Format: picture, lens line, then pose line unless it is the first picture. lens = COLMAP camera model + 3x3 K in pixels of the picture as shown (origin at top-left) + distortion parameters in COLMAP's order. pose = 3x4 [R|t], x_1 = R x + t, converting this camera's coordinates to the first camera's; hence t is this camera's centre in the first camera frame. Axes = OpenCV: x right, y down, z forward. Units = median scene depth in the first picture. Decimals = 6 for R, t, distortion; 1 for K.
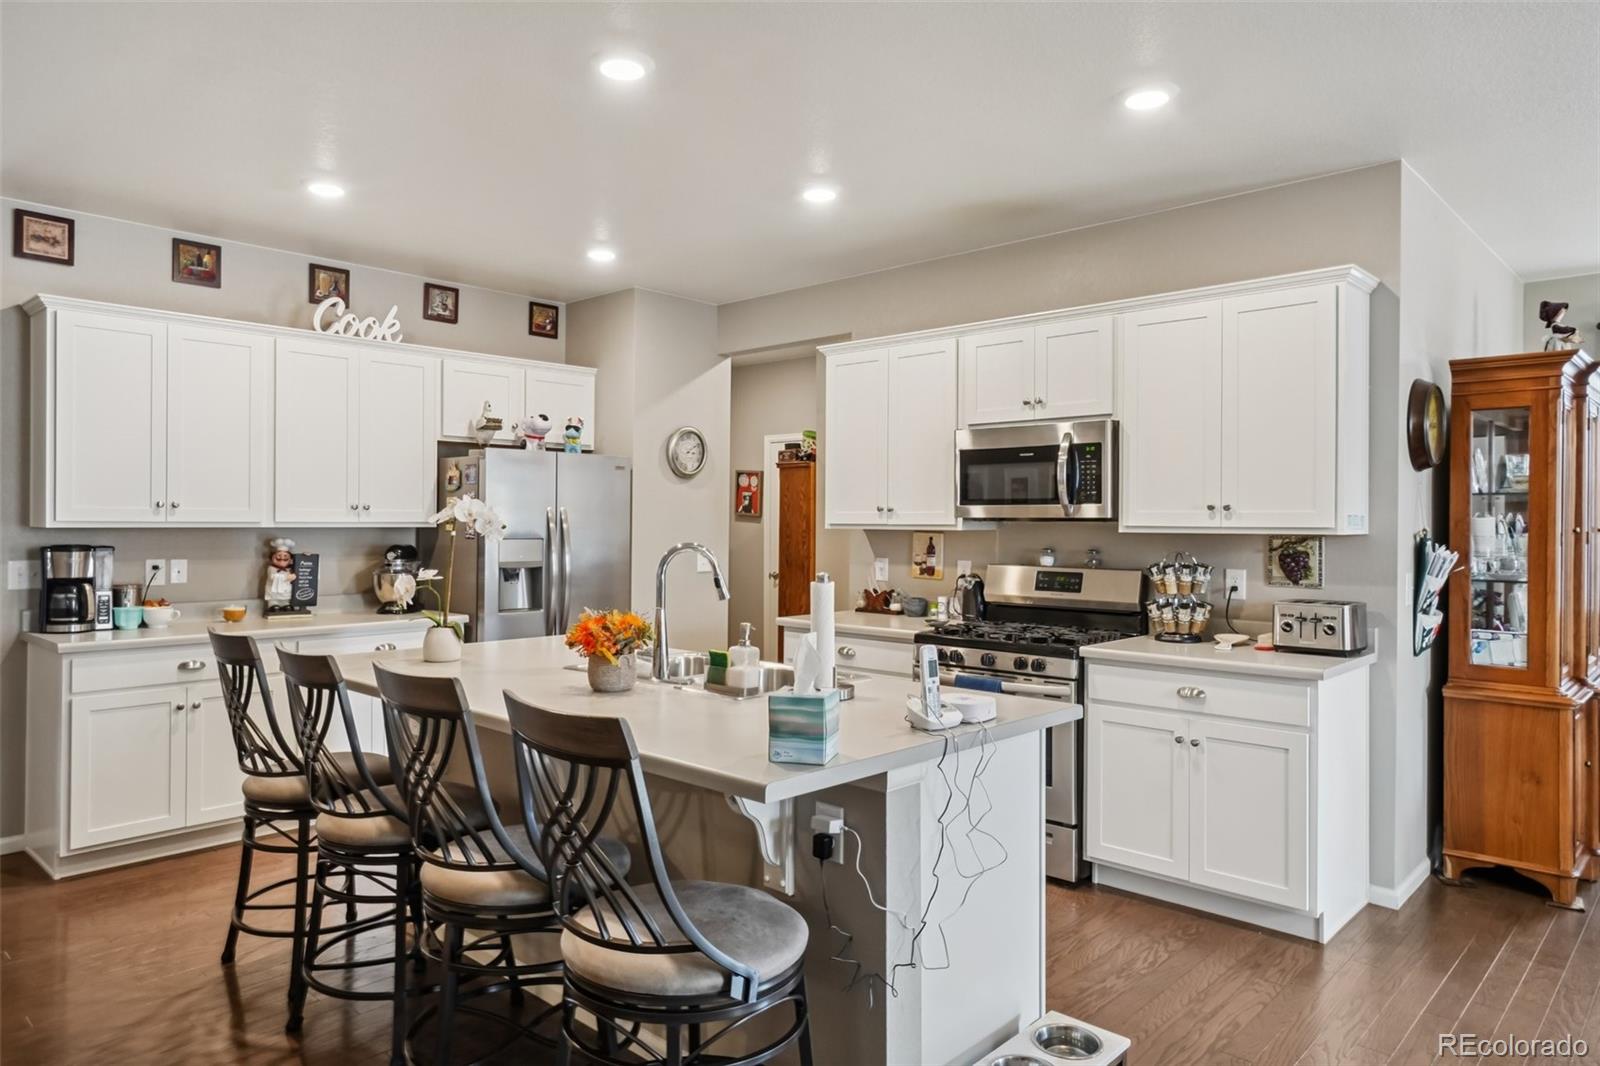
lens RADIAL K [[1024.6, 0, 800.0], [0, 1024.6, 533.0], [0, 0, 1]] dist [-0.002155, 0.037566]
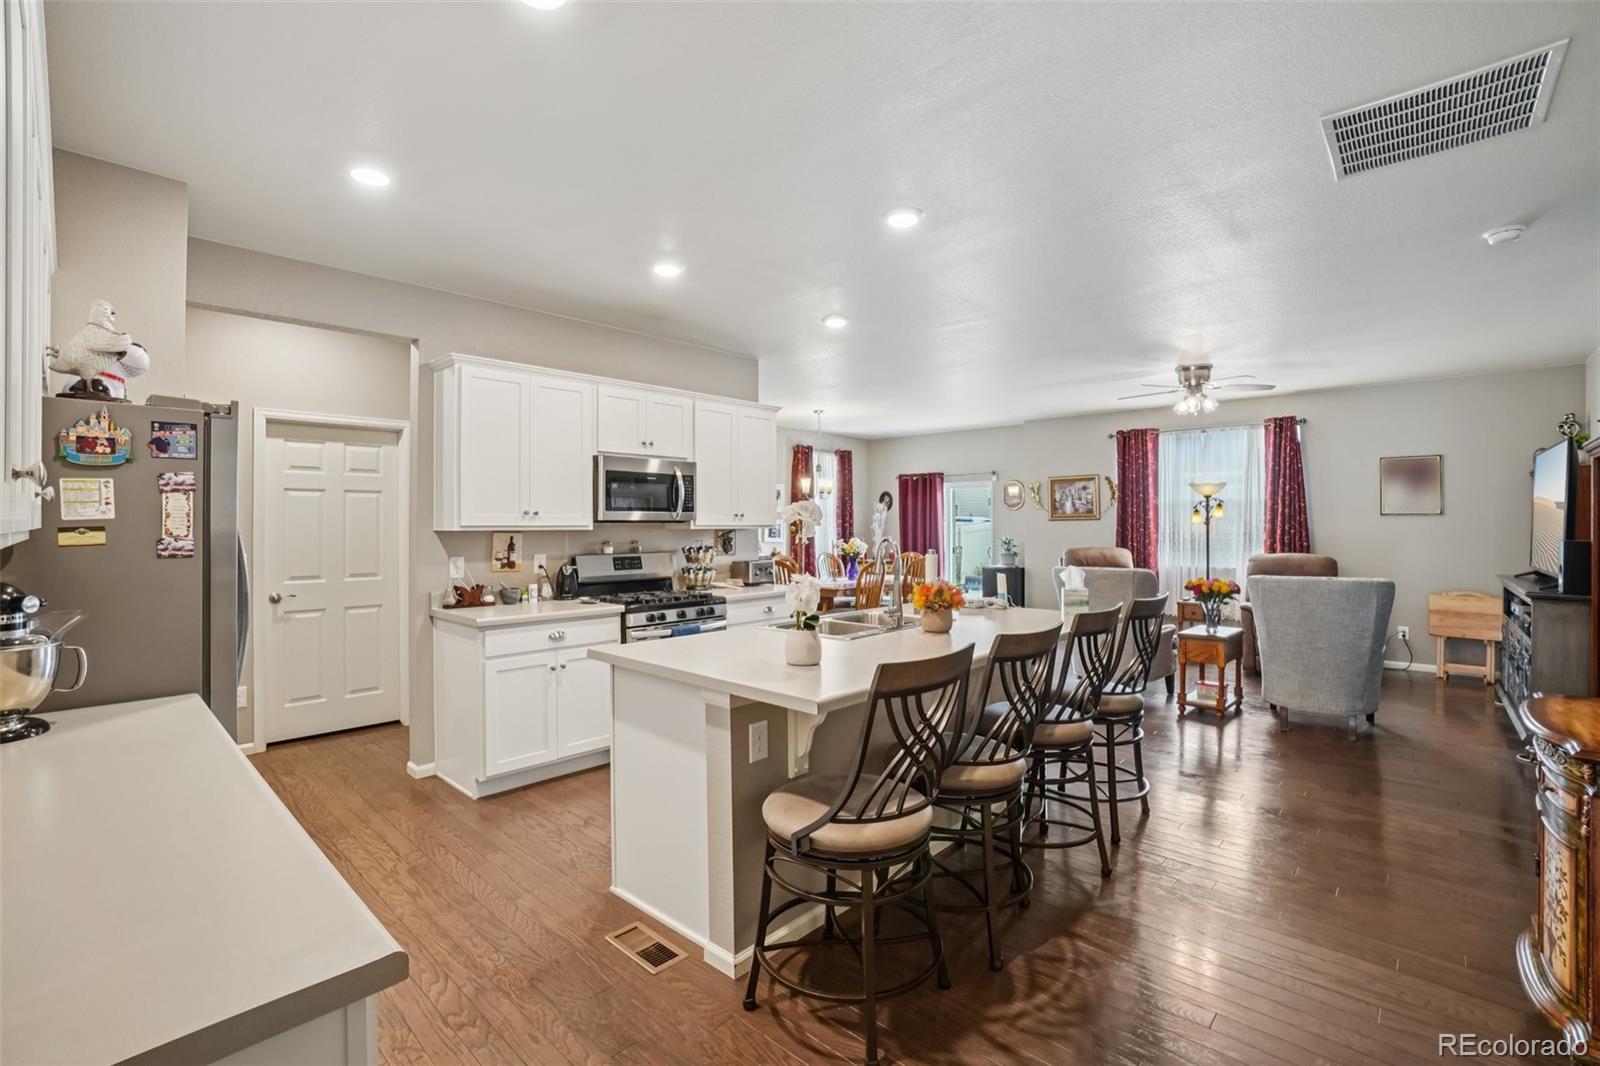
lens RADIAL K [[722.8, 0, 802.0], [0, 722.8, 520.9], [0, 0, 1]] dist [-0.016117, 0.000295]
pose [[-0.000469, -0.000244, 1.000000, -0.833142], [0.012258, 0.999925, 0.000250, -0.011586], [-0.999925, 0.012258, -0.000466, 0.779599]]
